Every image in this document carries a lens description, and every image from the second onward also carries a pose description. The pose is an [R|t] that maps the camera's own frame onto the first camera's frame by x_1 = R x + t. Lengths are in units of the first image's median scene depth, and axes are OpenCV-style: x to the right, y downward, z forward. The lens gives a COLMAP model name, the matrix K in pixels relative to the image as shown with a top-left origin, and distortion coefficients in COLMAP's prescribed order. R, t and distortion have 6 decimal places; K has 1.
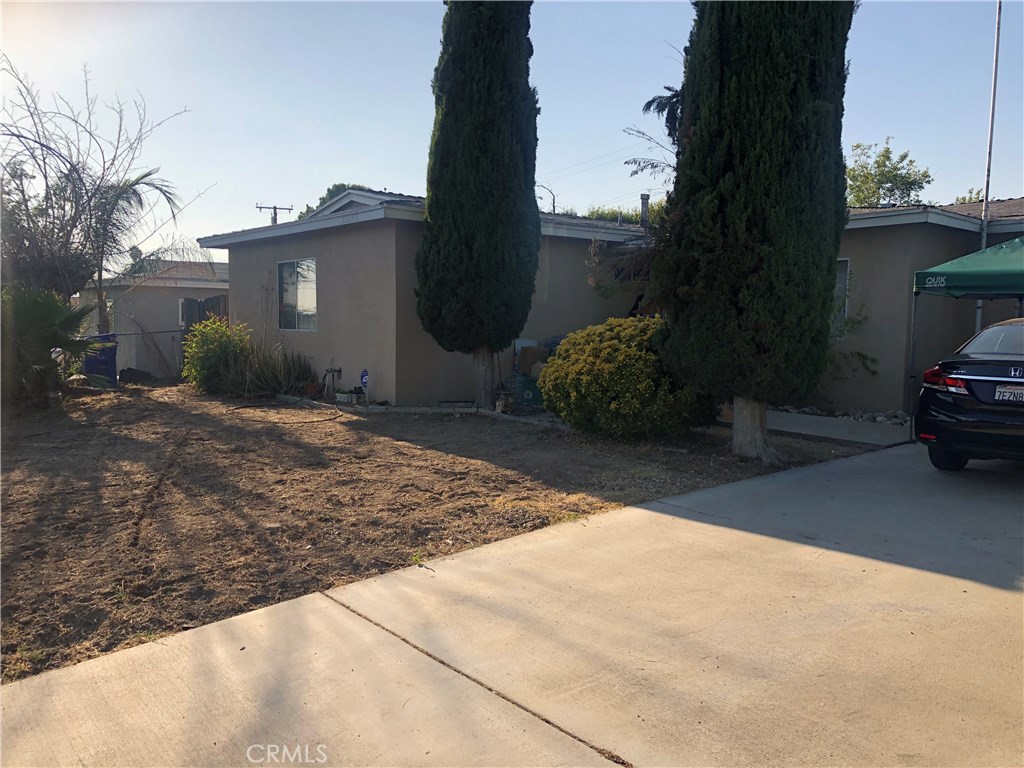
lens RADIAL K [[854.1, 0, 512.0], [0, 854.1, 384.0], [0, 0, 1]] dist [0.036457, -0.039387]
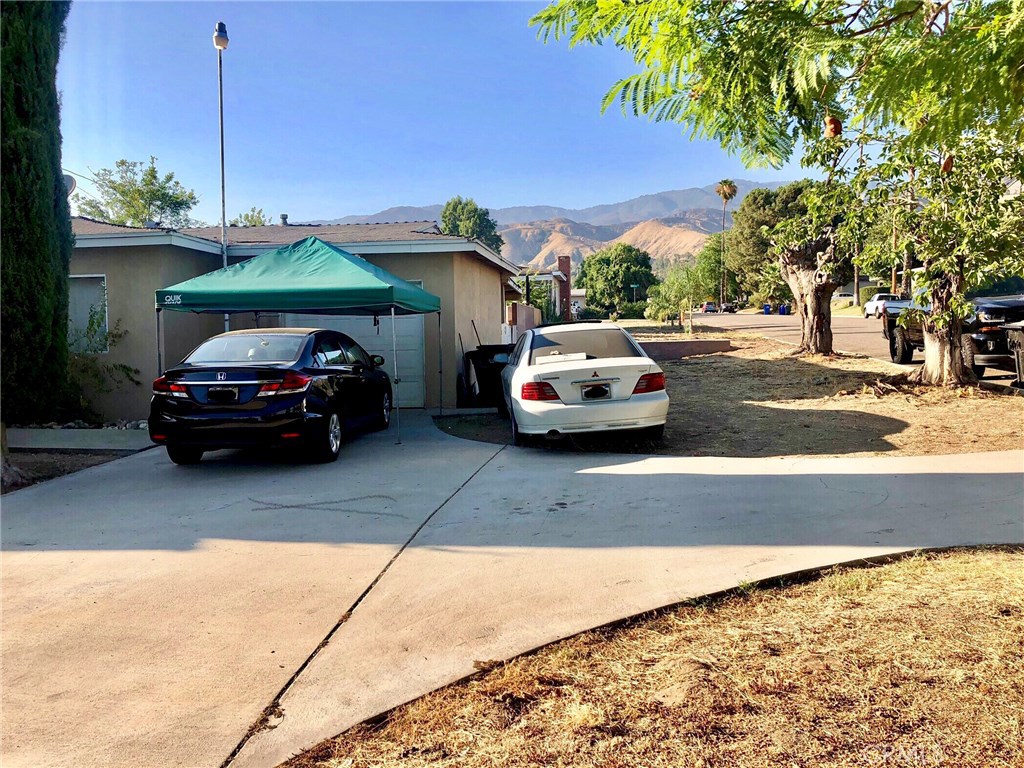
lens RADIAL K [[854.1, 0, 512.0], [0, 854.1, 384.0], [0, 0, 1]] dist [0.036457, -0.039387]
pose [[0.723139, -0.069304, 0.687217, 0.039339], [0.077003, 0.996840, 0.019500, 0.004134], [-0.686397, 0.038816, 0.726190, -0.132257]]
